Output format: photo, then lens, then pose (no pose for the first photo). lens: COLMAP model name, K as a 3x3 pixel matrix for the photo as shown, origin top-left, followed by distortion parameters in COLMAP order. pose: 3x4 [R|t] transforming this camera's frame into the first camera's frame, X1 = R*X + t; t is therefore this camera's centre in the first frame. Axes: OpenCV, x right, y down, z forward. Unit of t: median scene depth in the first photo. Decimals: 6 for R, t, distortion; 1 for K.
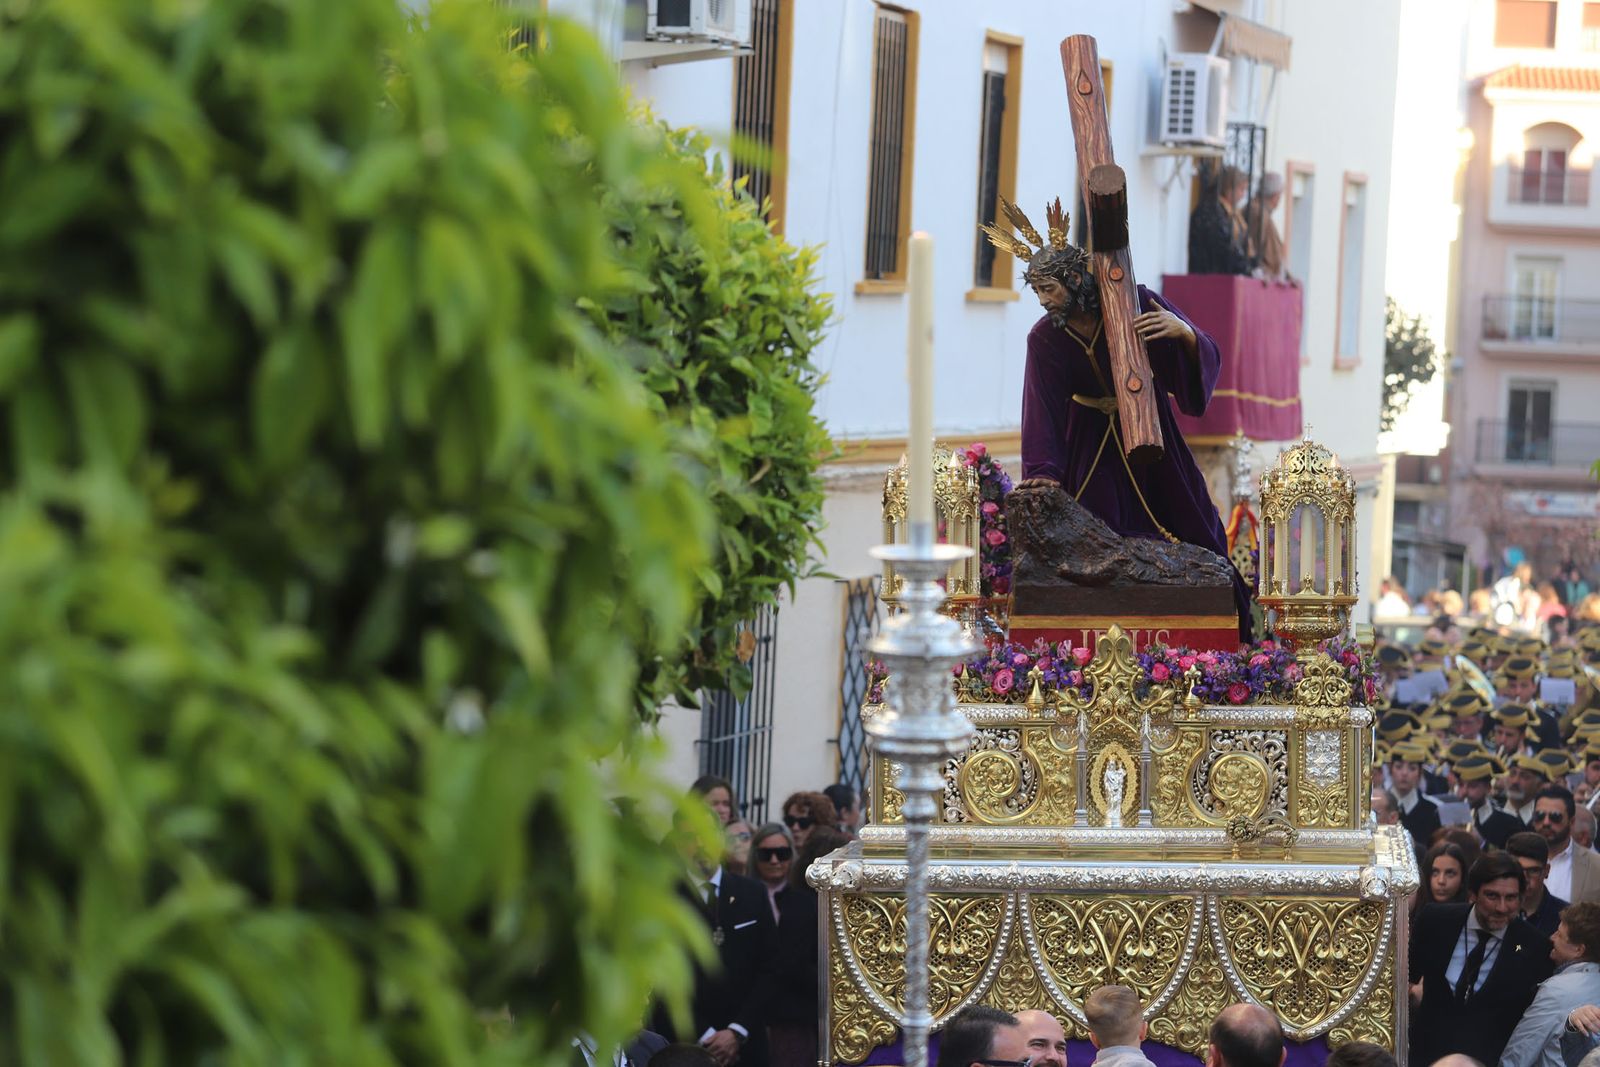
lens RADIAL K [[5198.5, 0, 800.0], [0, 5198.5, 533.5], [0, 0, 1]] dist [0.155110, 3.265537]
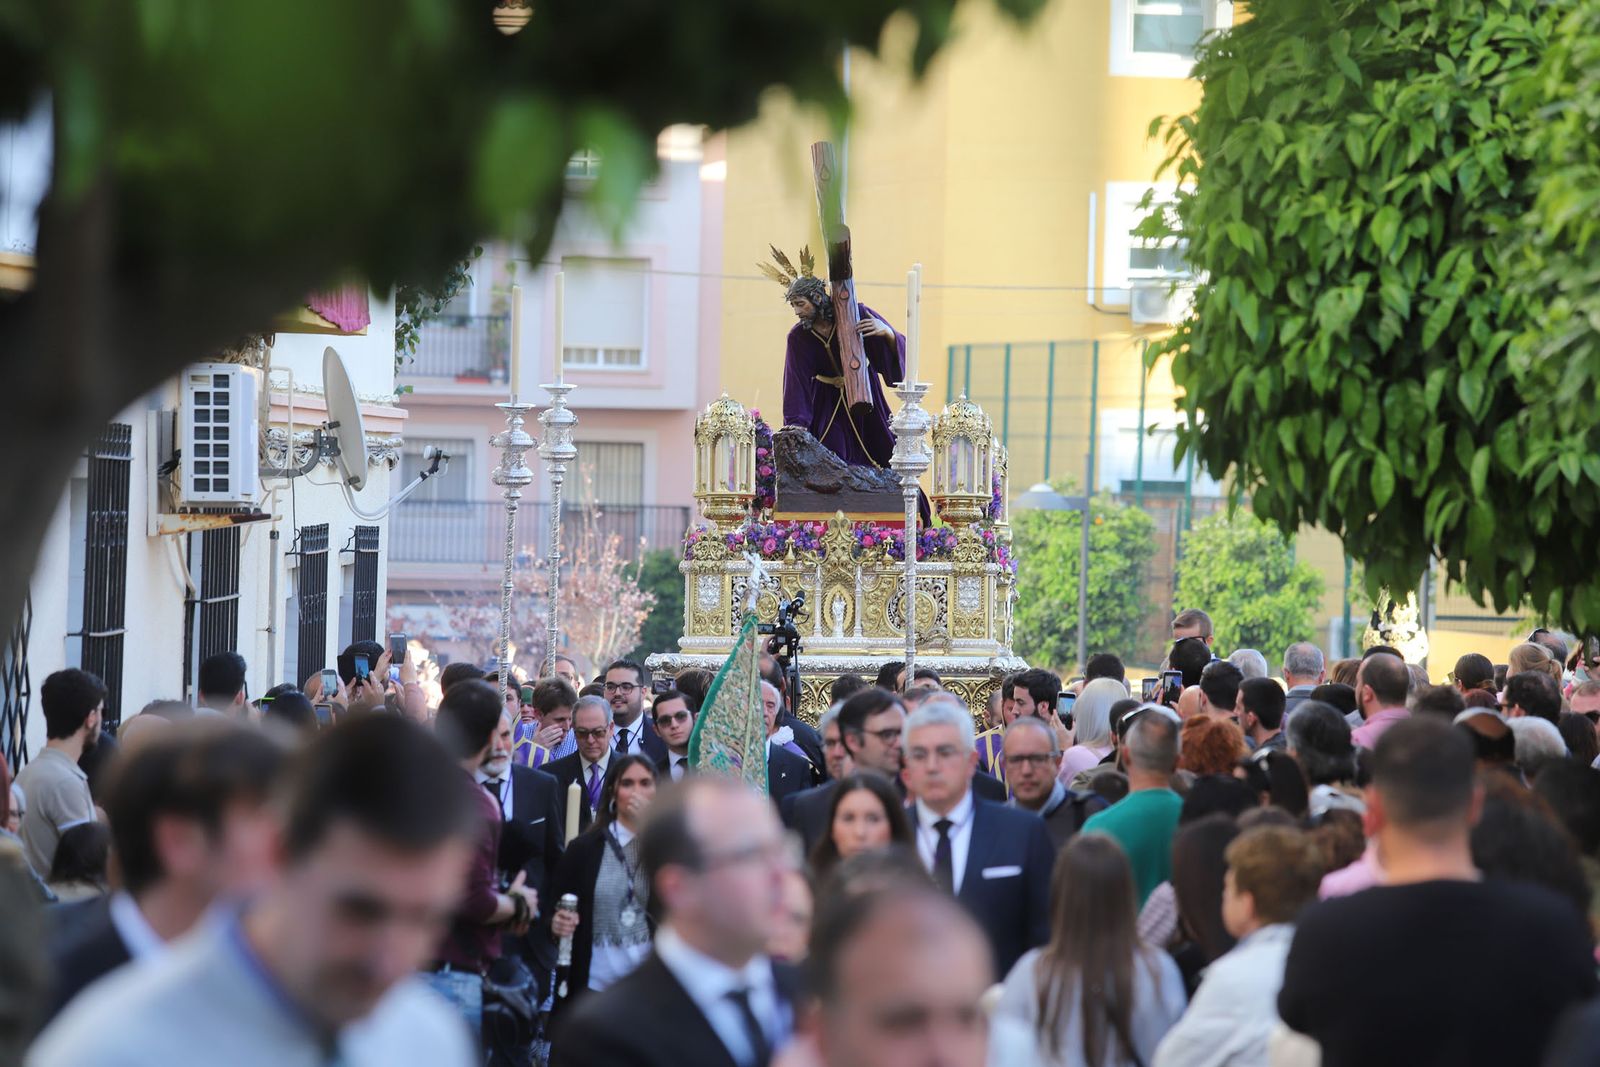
lens RADIAL K [[4814.2, 0, 800.0], [0, 4814.2, 533.5], [0, 0, 1]] dist [0.424006, -14.677607]
pose [[0.999119, 0.006473, 0.041470, -0.012772], [-0.005632, 0.999777, -0.020366, 0.054536], [-0.041593, 0.020115, 0.998932, -0.471435]]
